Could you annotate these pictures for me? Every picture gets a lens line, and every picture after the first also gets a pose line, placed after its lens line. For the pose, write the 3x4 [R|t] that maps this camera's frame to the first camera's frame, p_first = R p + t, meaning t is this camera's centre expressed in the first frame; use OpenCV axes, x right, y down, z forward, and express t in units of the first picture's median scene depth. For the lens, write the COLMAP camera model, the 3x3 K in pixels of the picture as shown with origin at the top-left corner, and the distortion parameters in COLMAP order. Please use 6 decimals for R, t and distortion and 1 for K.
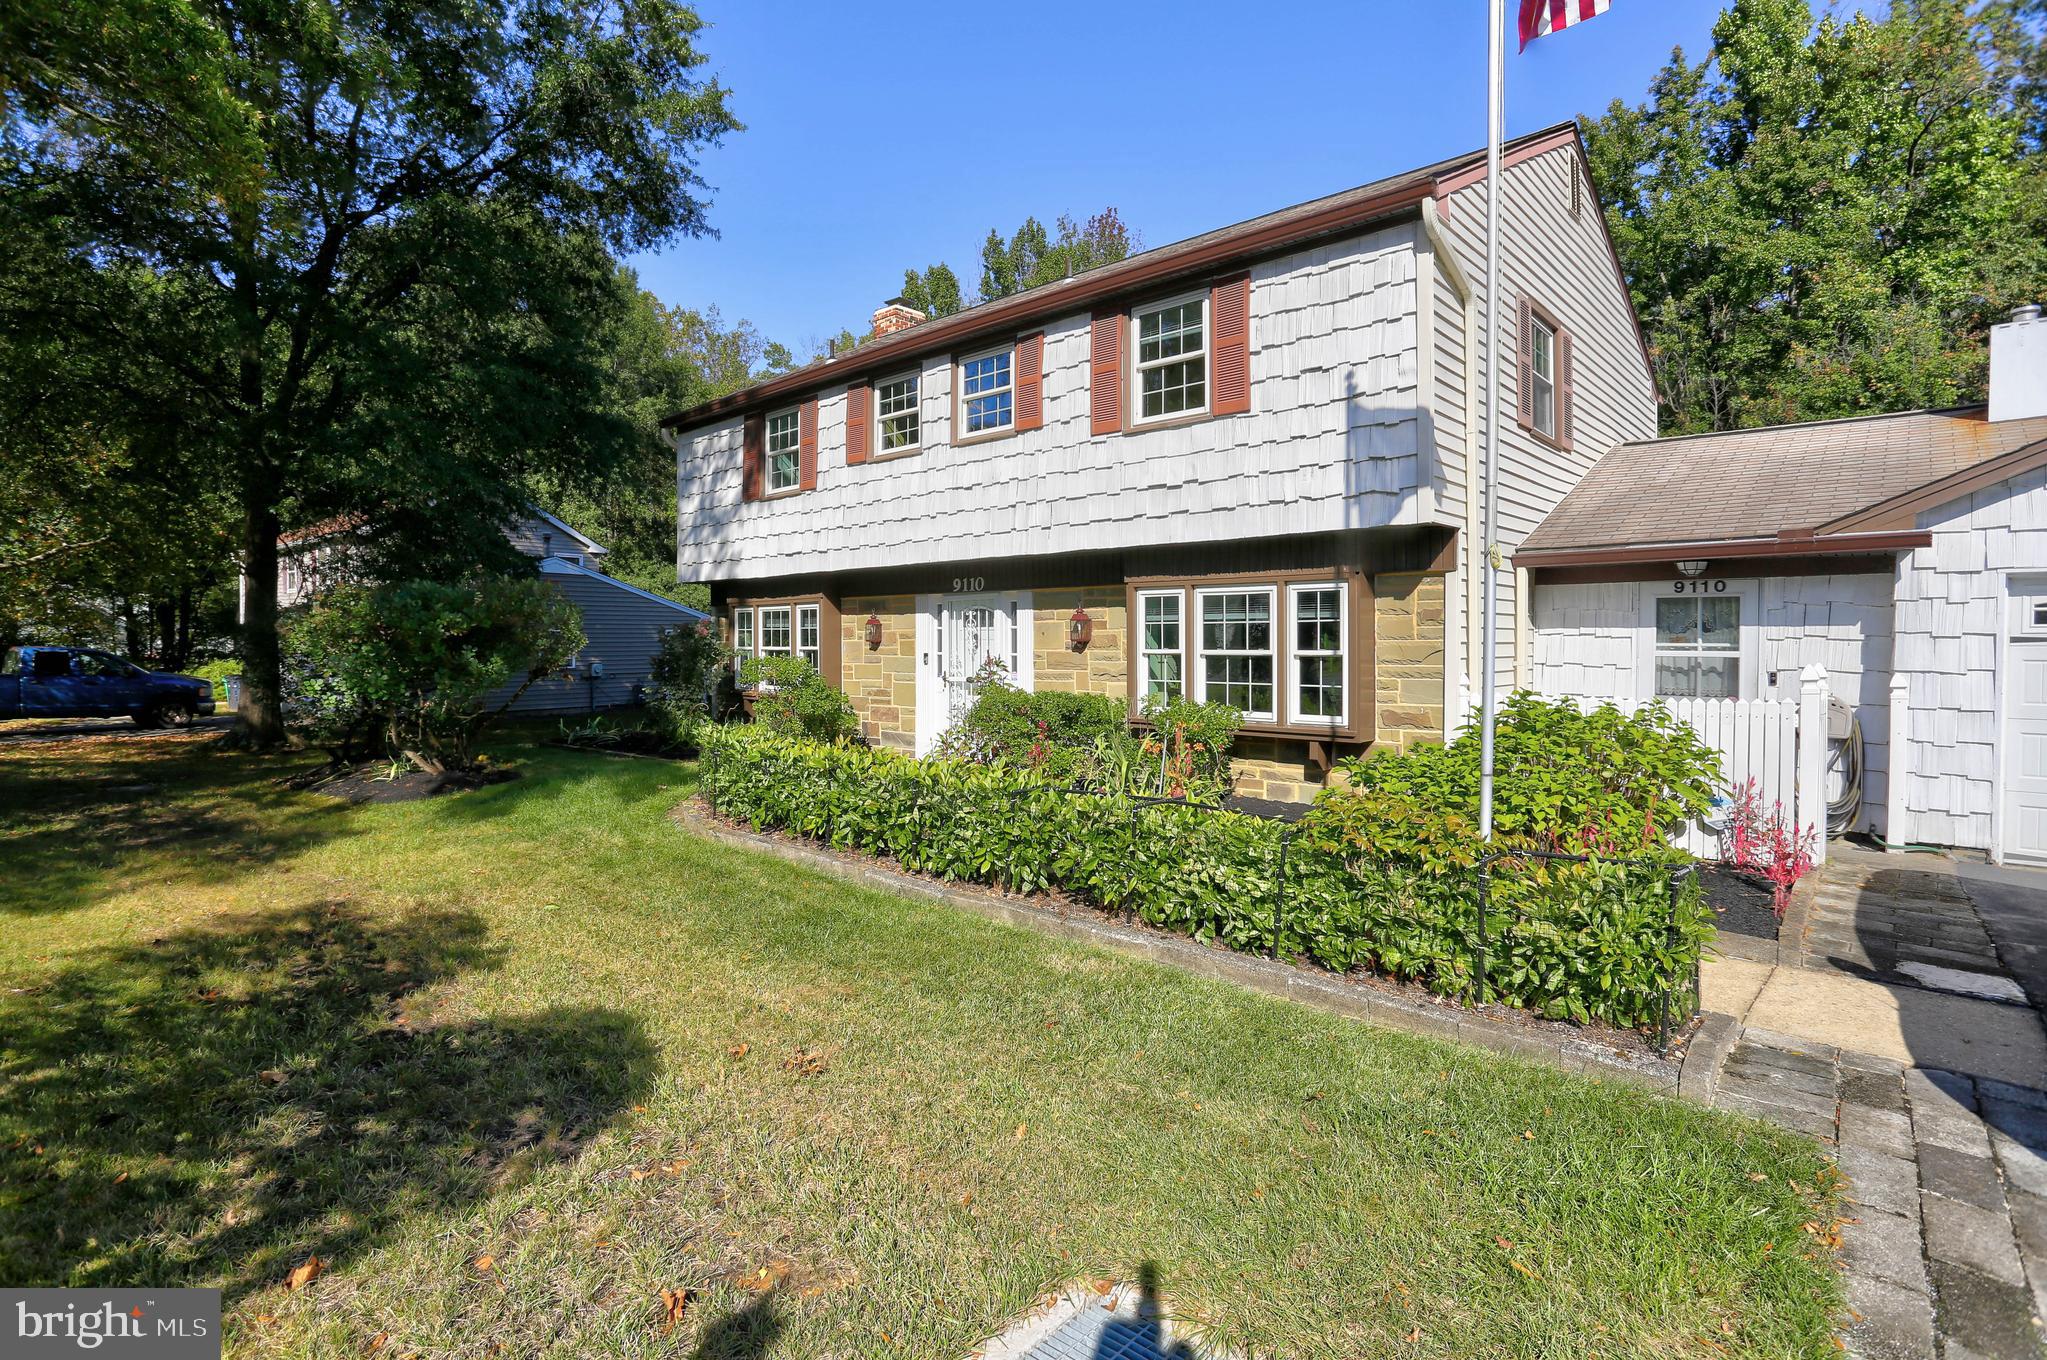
lens RADIAL K [[1039.2, 0, 1031.0], [0, 1039.2, 690.2], [0, 0, 1]] dist [-0.028703, 0.012642]
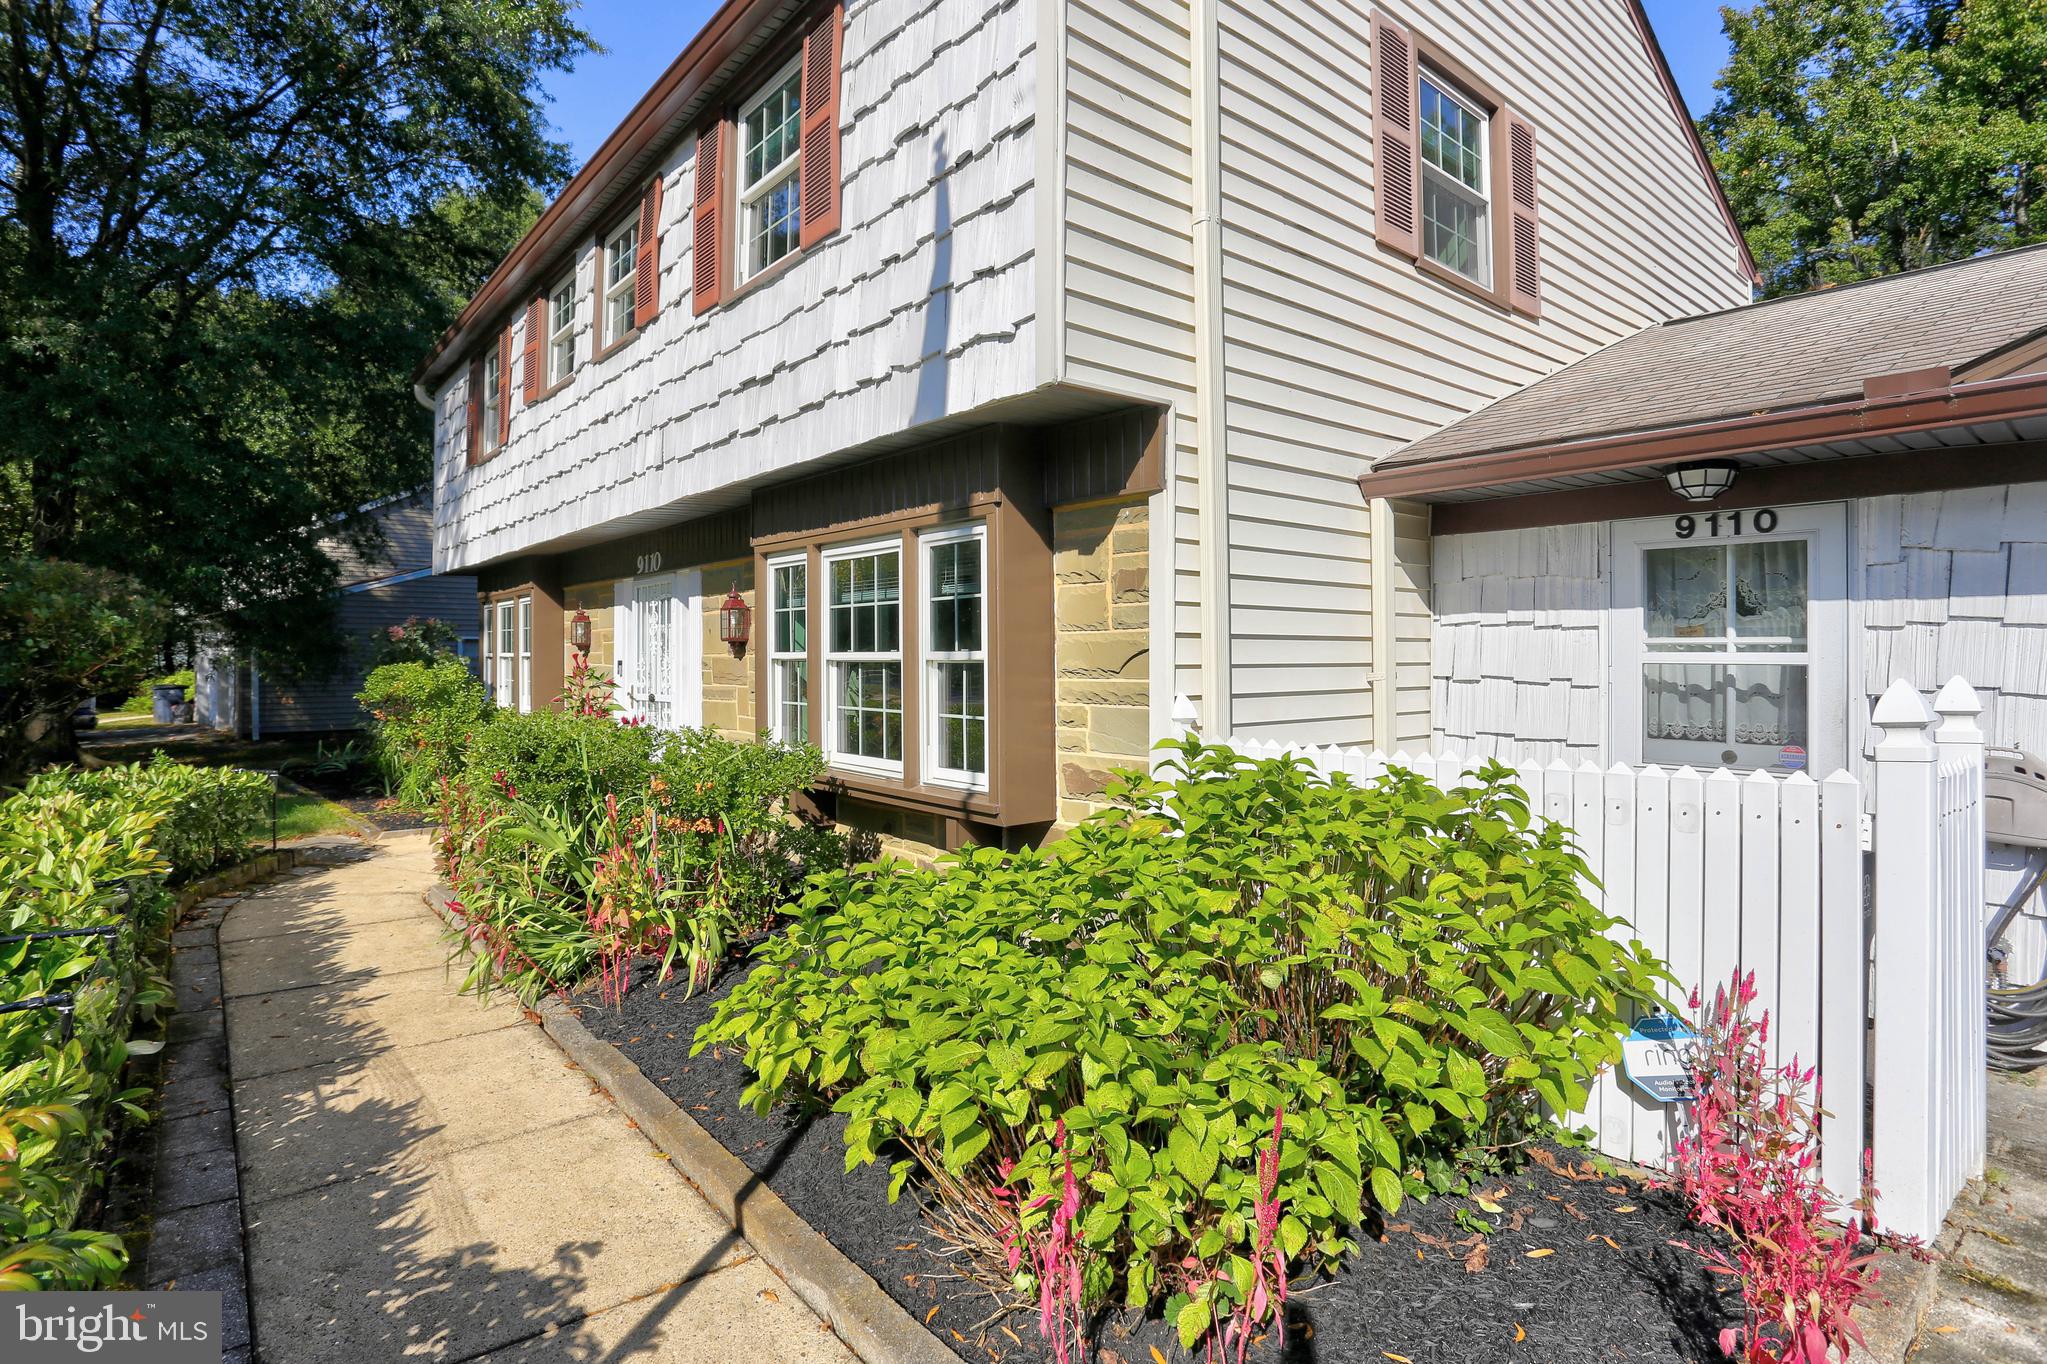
lens RADIAL K [[1039.2, 0, 1011.6], [0, 1039.2, 674.0], [0, 0, 1]] dist [-0.028703, 0.012642]
pose [[0.988045, 0.002427, -0.154148, 0.369065], [-0.006722, 0.999604, -0.027343, -0.011175], [0.154021, 0.028052, 0.987669, 0.435609]]
